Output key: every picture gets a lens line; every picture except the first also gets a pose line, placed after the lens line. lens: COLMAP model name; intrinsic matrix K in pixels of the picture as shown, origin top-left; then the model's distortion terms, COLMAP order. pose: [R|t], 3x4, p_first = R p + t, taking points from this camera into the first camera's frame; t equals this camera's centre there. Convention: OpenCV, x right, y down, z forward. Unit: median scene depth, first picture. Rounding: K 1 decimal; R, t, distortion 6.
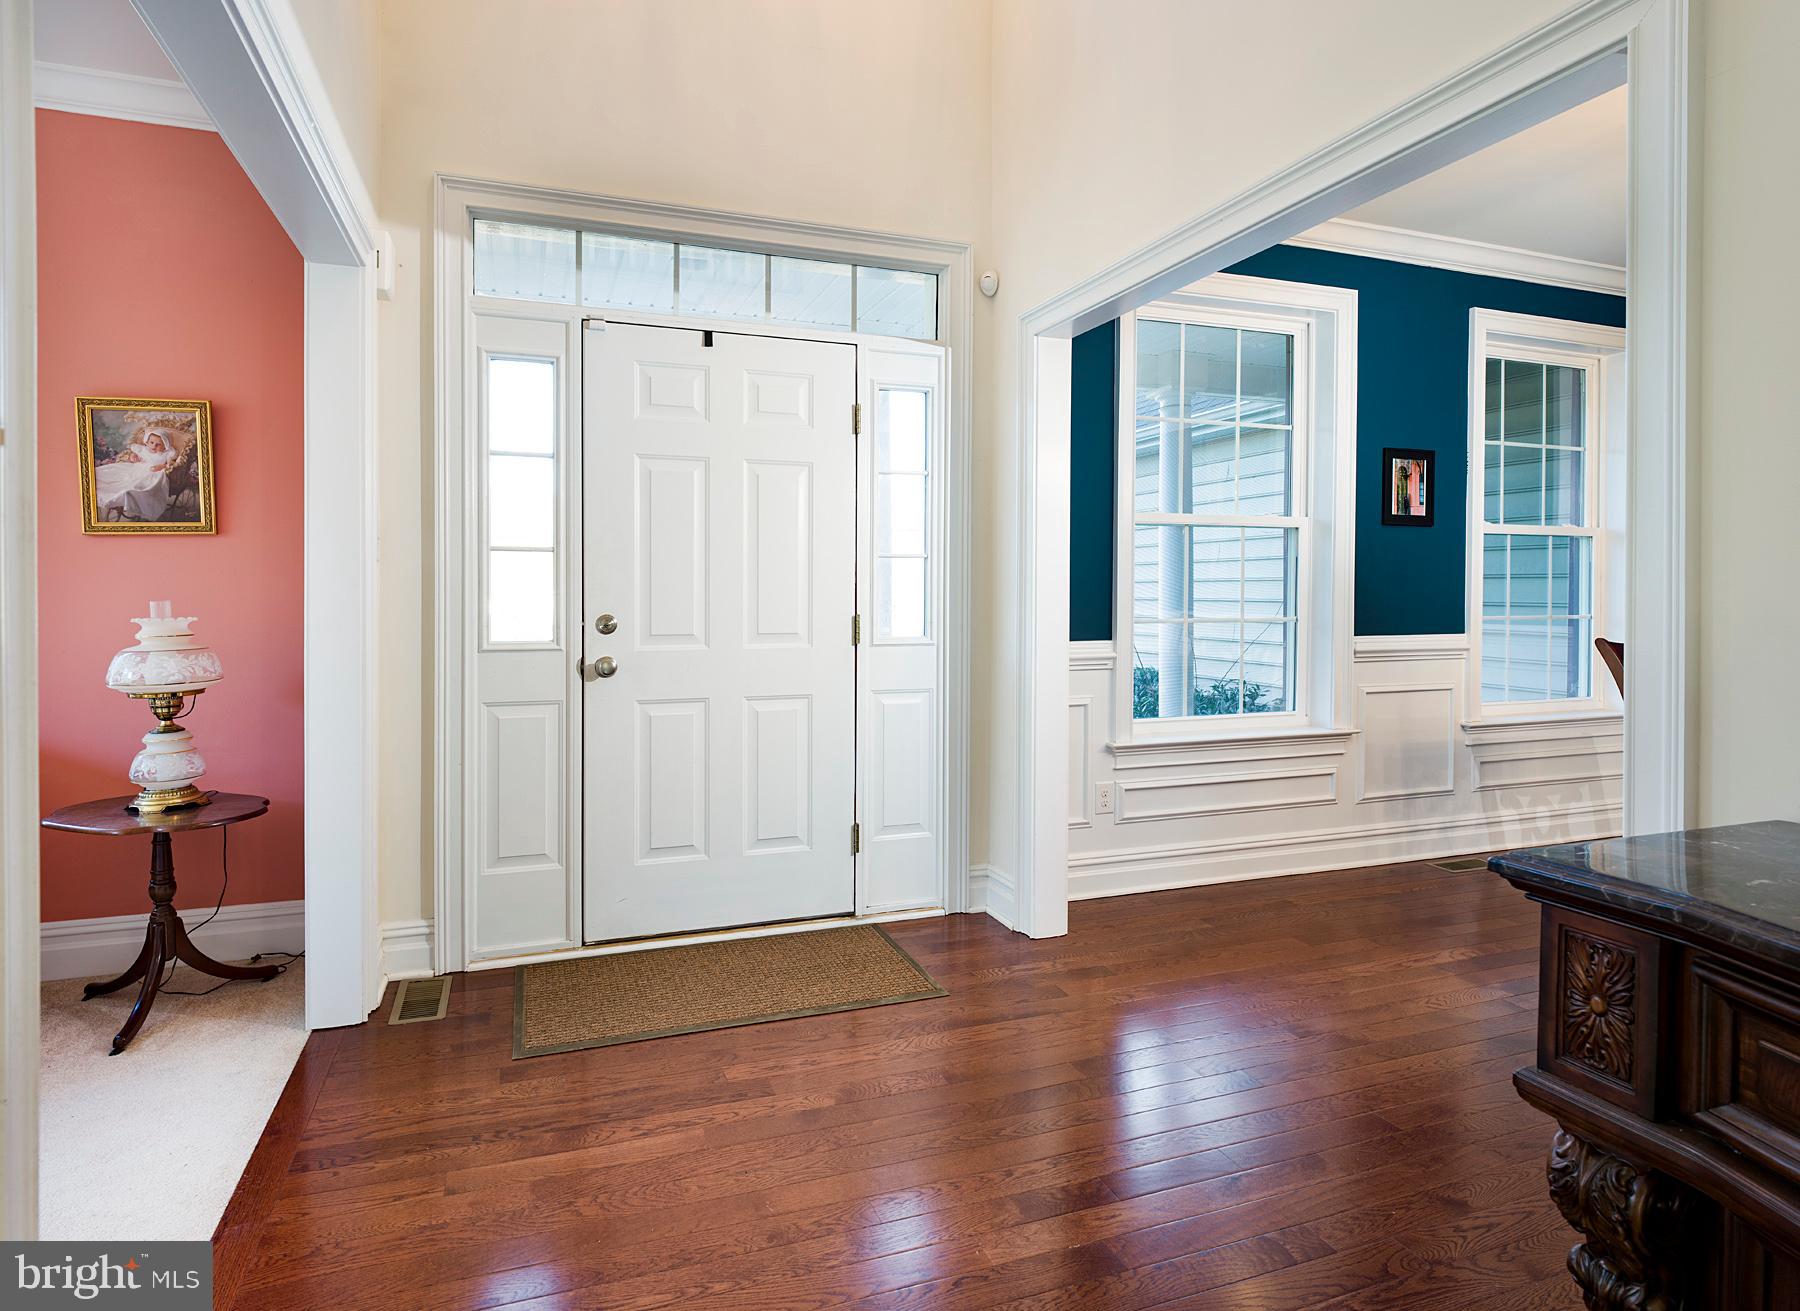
lens RADIAL K [[974.7, 0, 864.1], [0, 974.7, 602.5], [0, 0, 1]] dist [-0.001173, -0.000486]
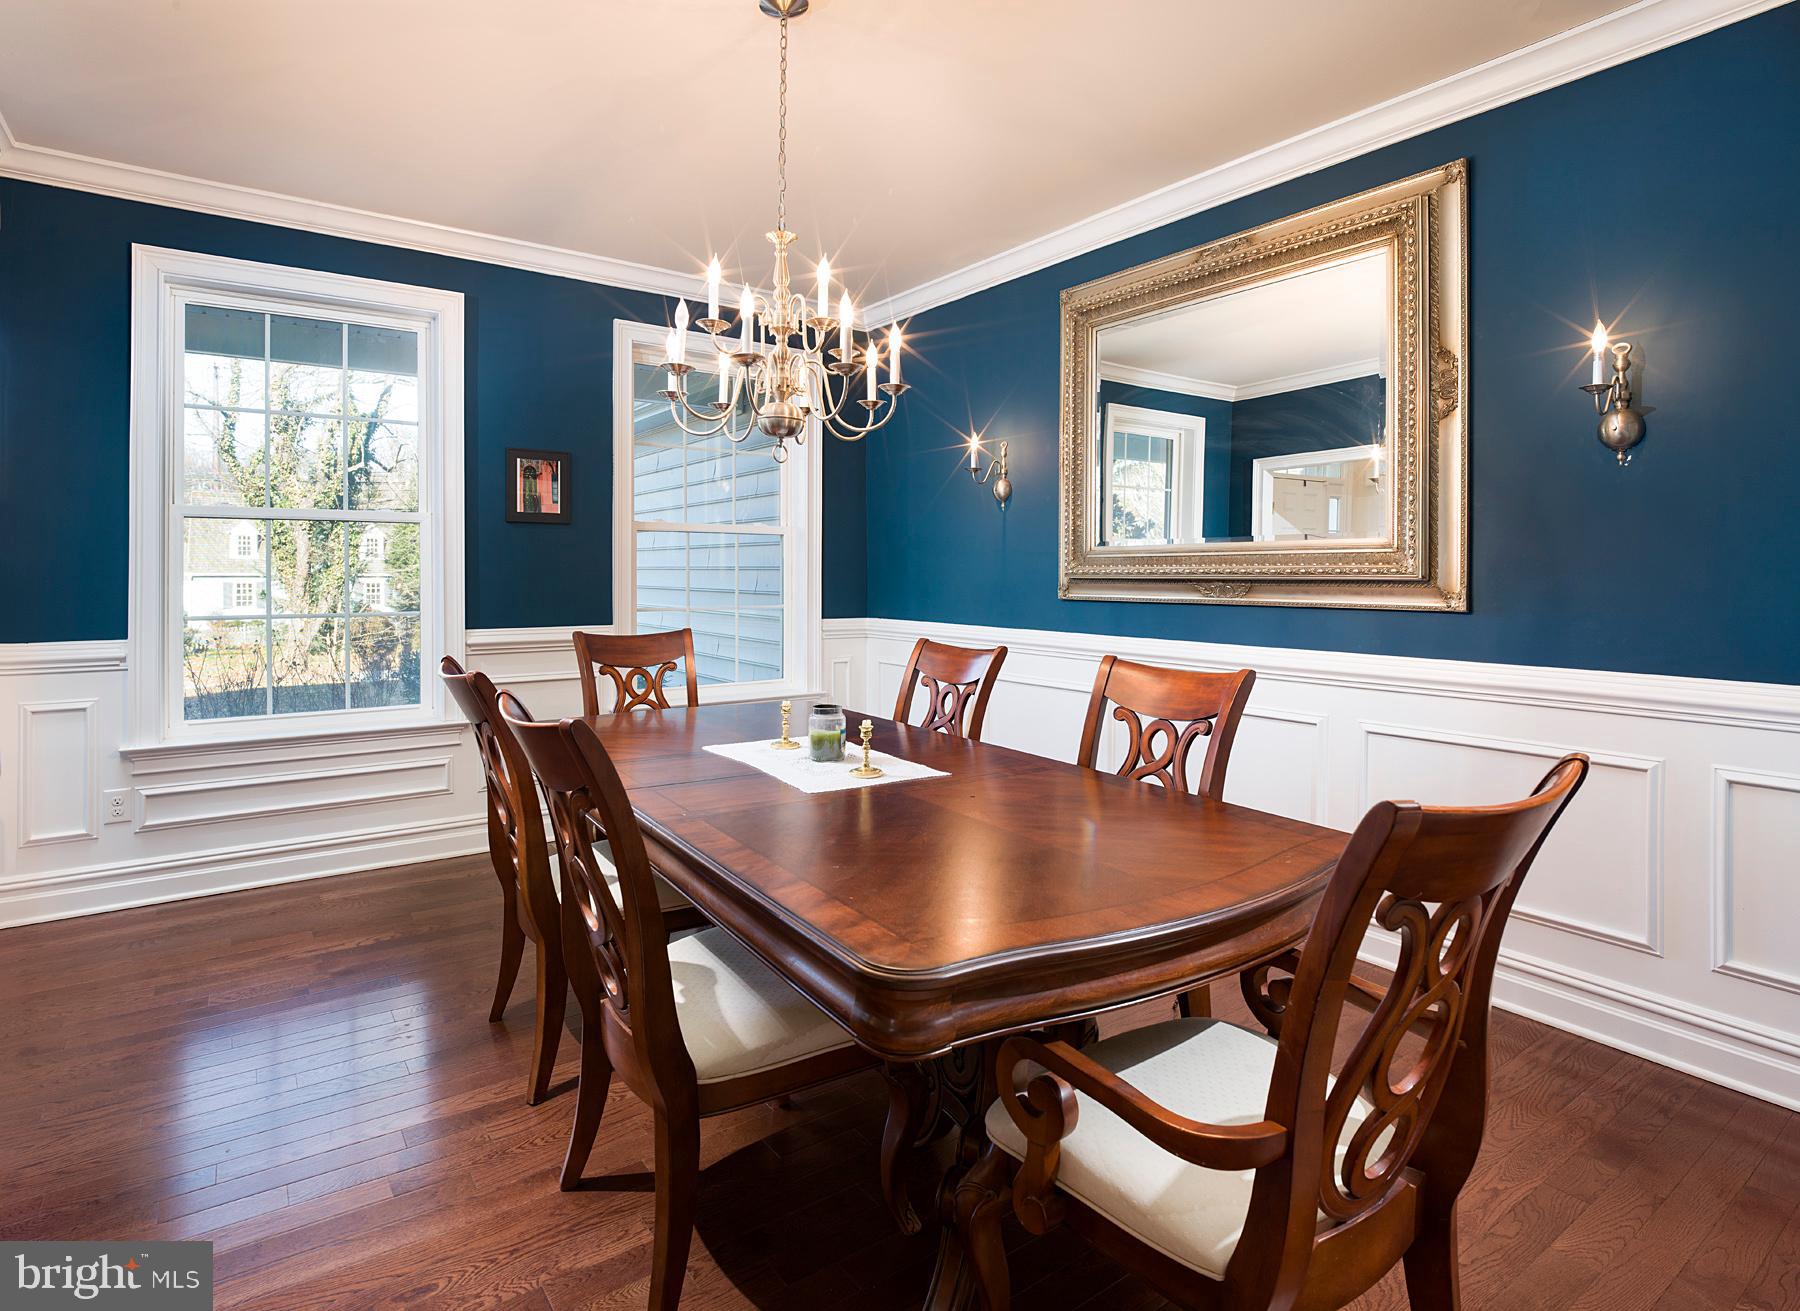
lens RADIAL K [[988.7, 0, 905.7], [0, 988.7, 581.8], [0, 0, 1]] dist [-0.000051, -0.000486]
pose [[0.953807, -0.005607, 0.300368, 0.636451], [0.006434, 0.999978, -0.001765, -0.011262], [-0.300352, 0.003616, 0.953822, -0.134645]]
